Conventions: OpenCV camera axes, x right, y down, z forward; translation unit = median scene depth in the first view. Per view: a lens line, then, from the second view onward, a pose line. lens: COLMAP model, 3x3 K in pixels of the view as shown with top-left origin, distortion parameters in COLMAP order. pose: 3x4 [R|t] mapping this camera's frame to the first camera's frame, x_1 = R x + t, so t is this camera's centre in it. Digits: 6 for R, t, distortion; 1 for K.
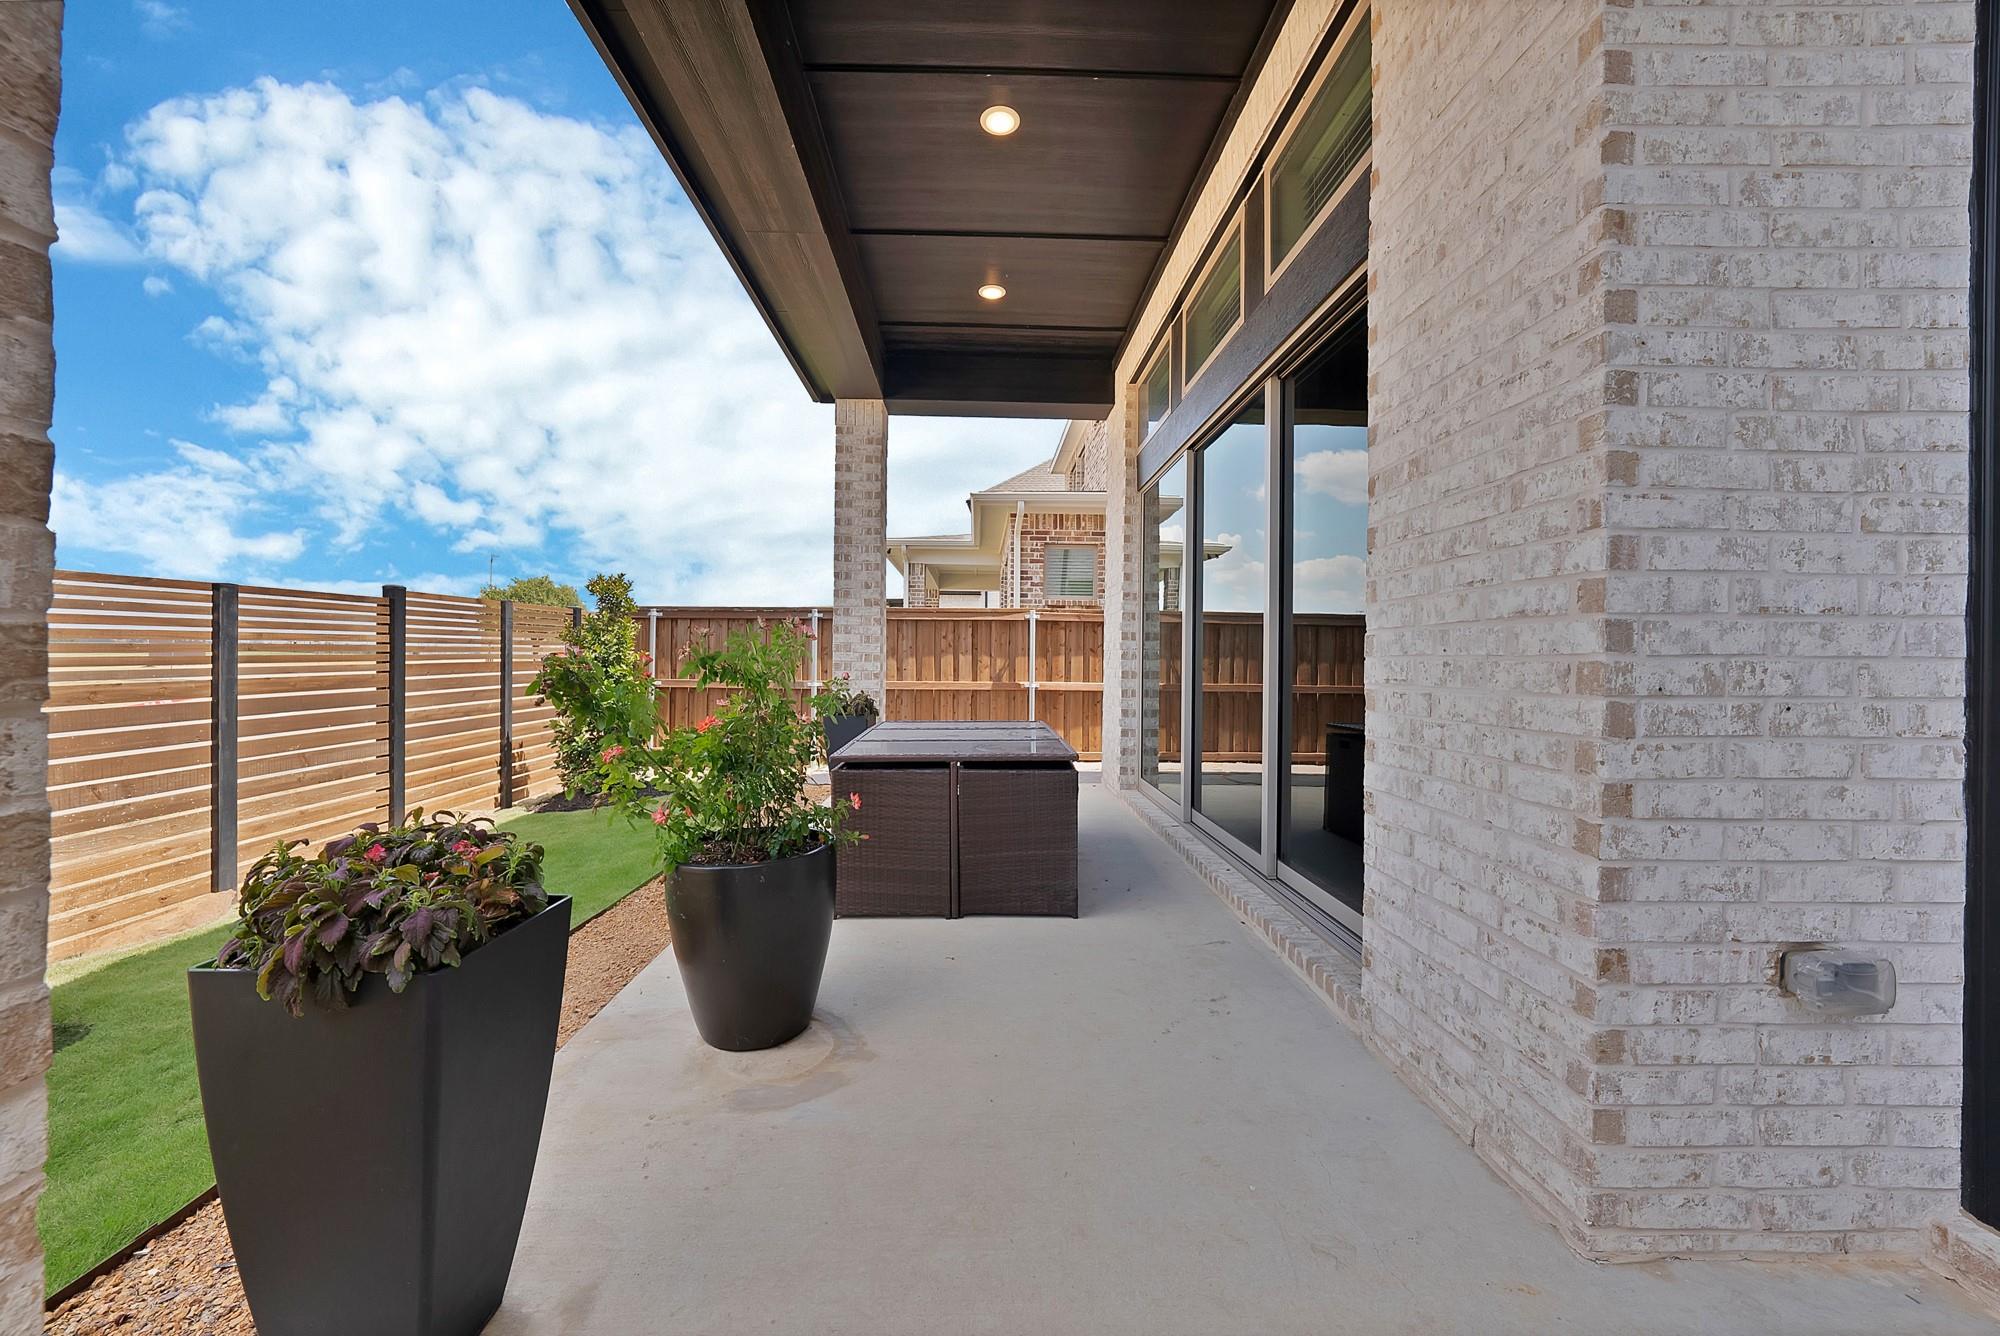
lens RADIAL K [[725.6, 0, 989.3], [0, 725.6, 659.8], [0, 0, 1]] dist [-0.032400, 0.006436]
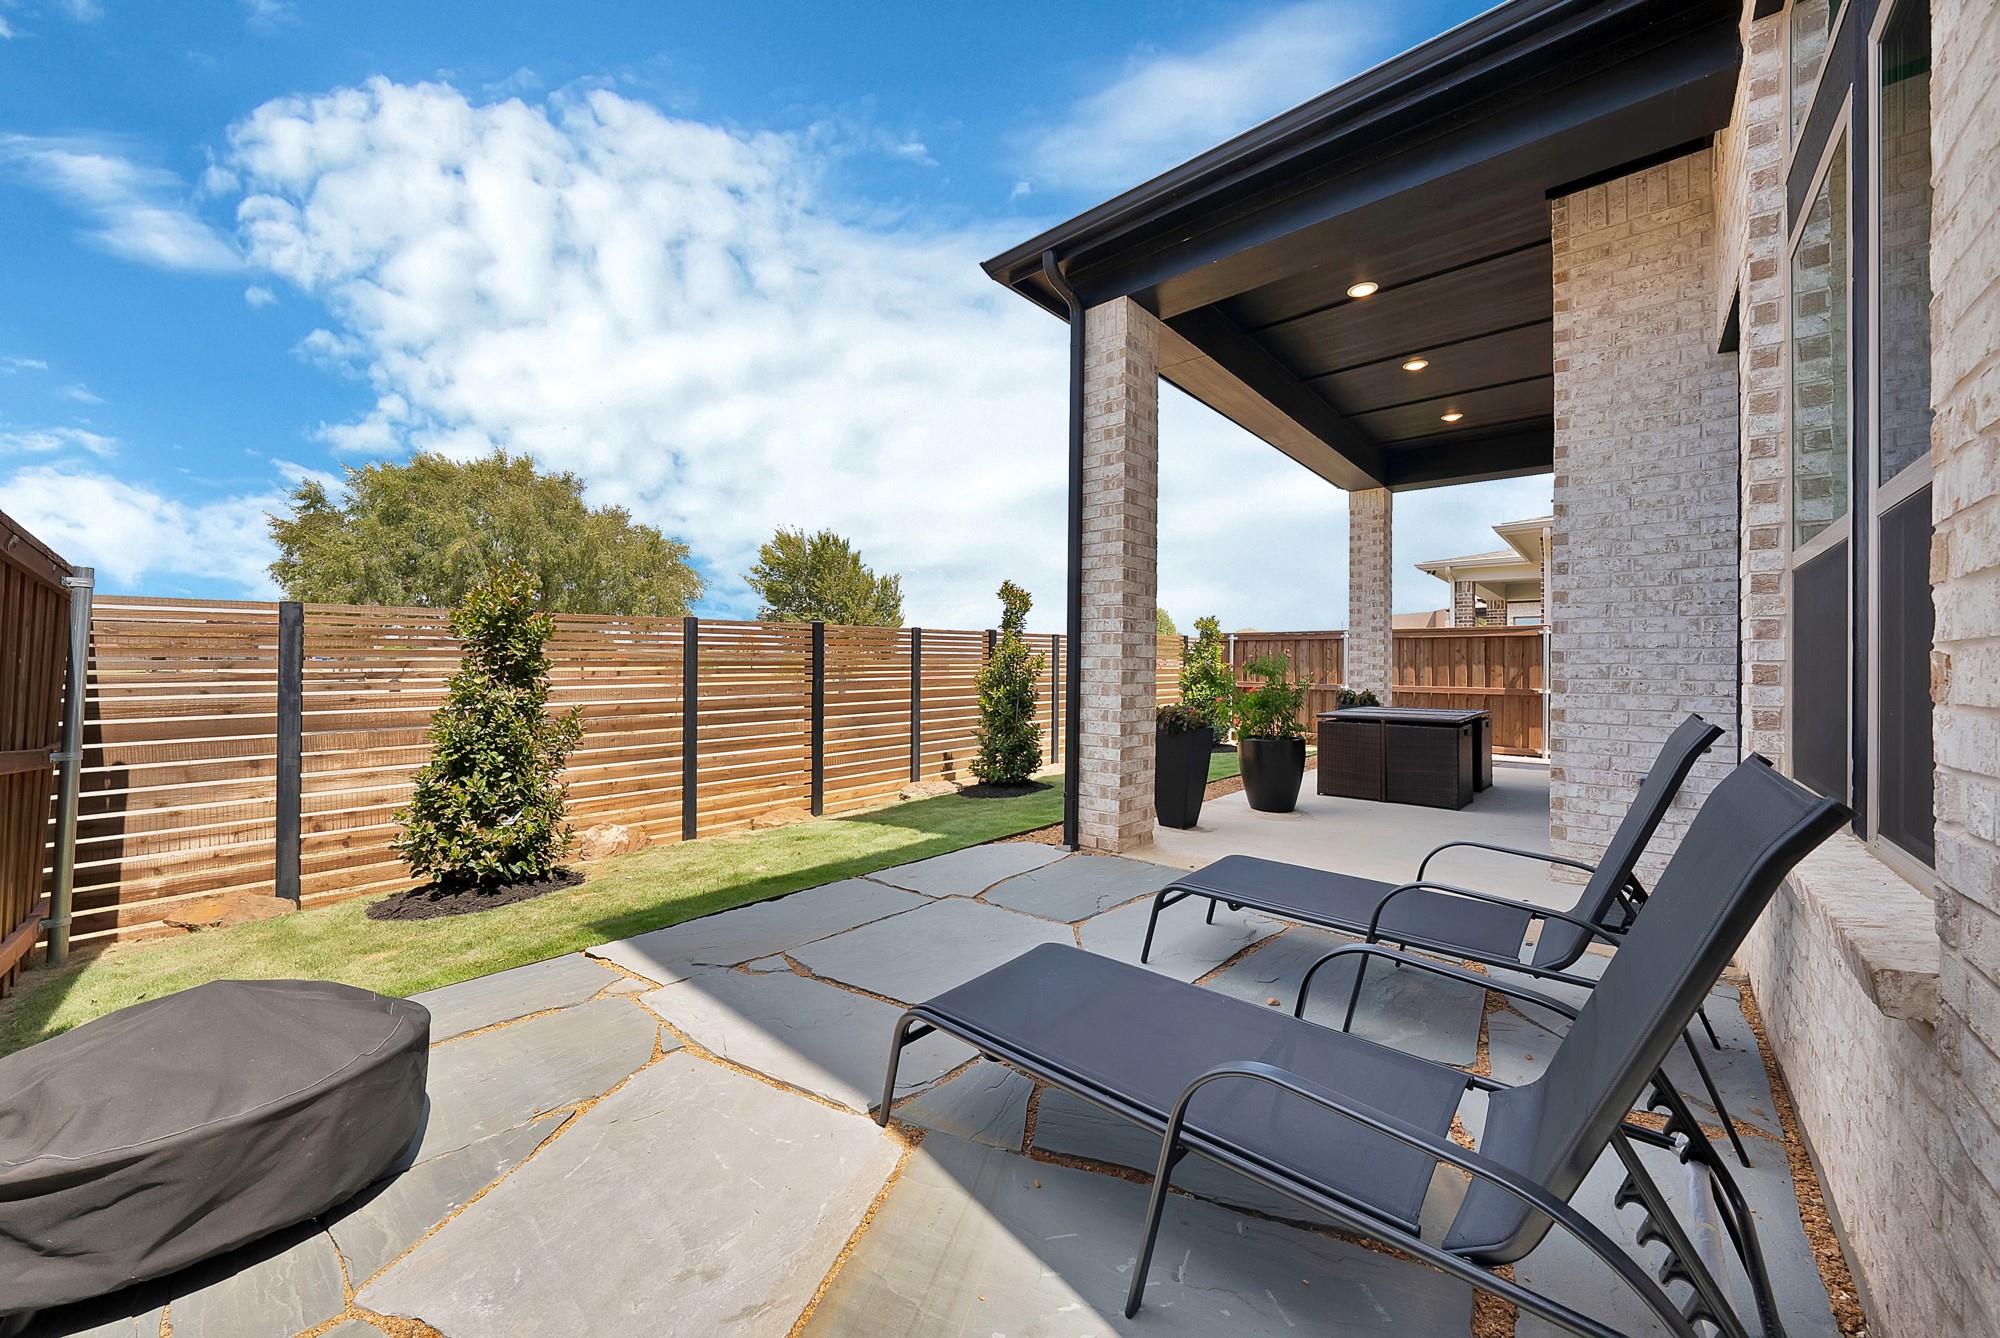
lens RADIAL K [[725.6, 0, 989.3], [0, 725.6, 660.8], [0, 0, 1]] dist [-0.032400, 0.006436]
pose [[0.727097, -0.004798, -0.686518, 1.185479], [-0.004940, 0.999913, -0.012221, 0.028479], [0.686517, 0.012277, 0.727010, -2.616344]]
